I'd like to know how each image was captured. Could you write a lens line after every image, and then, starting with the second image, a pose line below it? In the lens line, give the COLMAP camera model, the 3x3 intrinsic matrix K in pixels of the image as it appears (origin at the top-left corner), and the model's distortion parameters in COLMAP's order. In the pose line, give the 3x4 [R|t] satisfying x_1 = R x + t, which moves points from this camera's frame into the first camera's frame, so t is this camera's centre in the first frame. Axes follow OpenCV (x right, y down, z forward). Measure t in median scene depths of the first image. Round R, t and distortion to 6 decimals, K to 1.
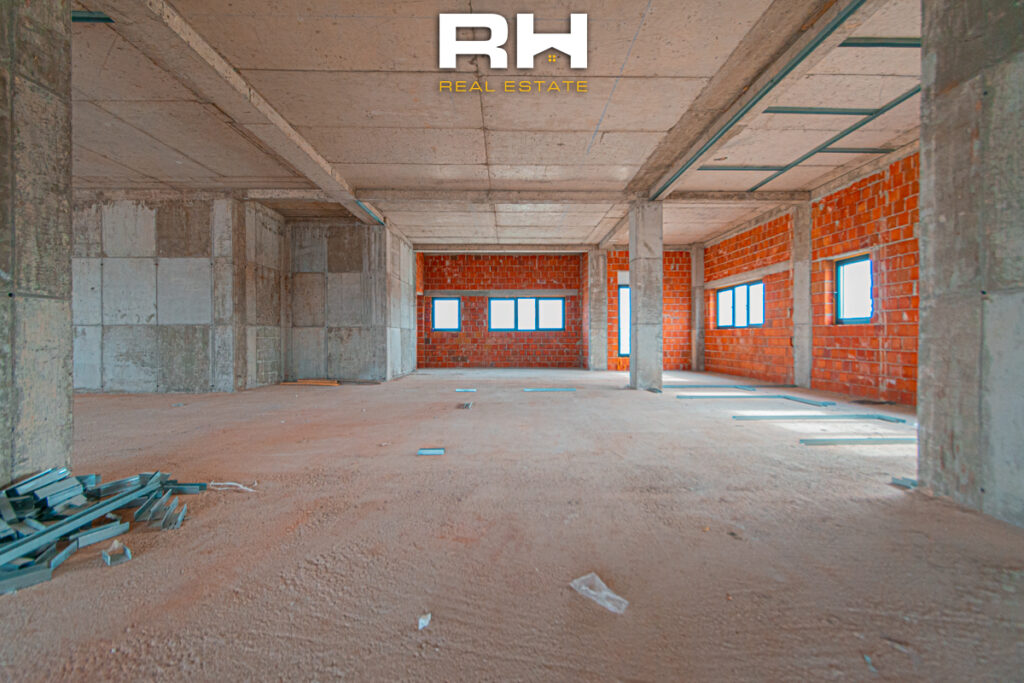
lens RADIAL K [[440.7, 0, 512.0], [0, 440.7, 341.5], [0, 0, 1]] dist [0.000812, -0.000020]
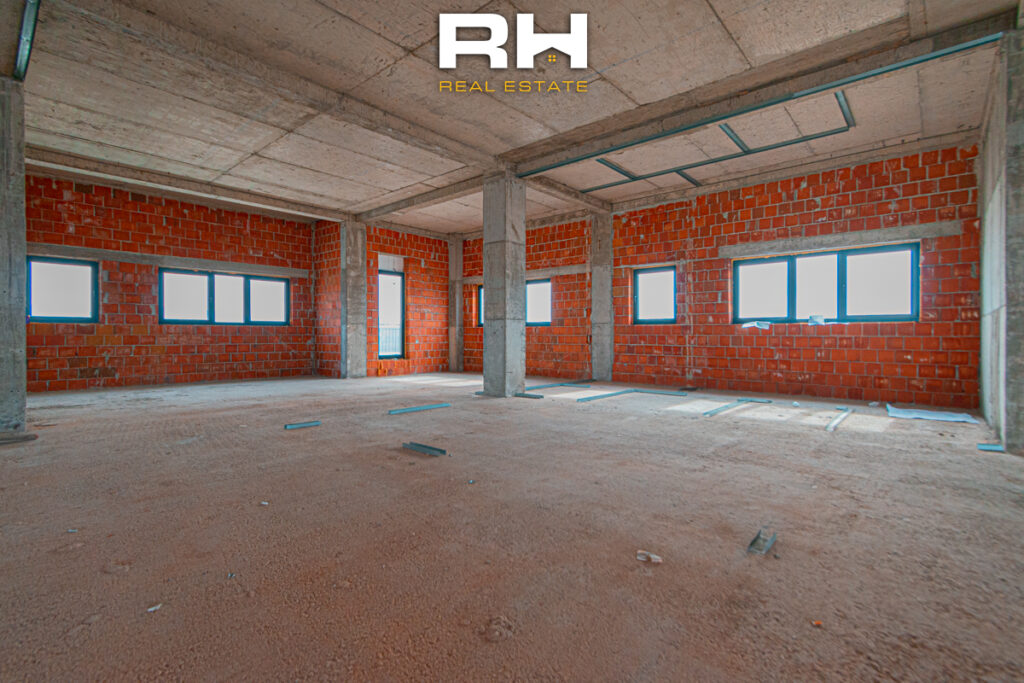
lens RADIAL K [[474.3, 0, 512.1], [0, 474.3, 337.1], [0, 0, 1]] dist [0.001127, 0.000070]
pose [[0.675293, 0.000990, 0.737549, -0.352757], [0.003844, 0.999981, -0.004862, -0.000432], [-0.737540, 0.006118, 0.675276, 0.355463]]
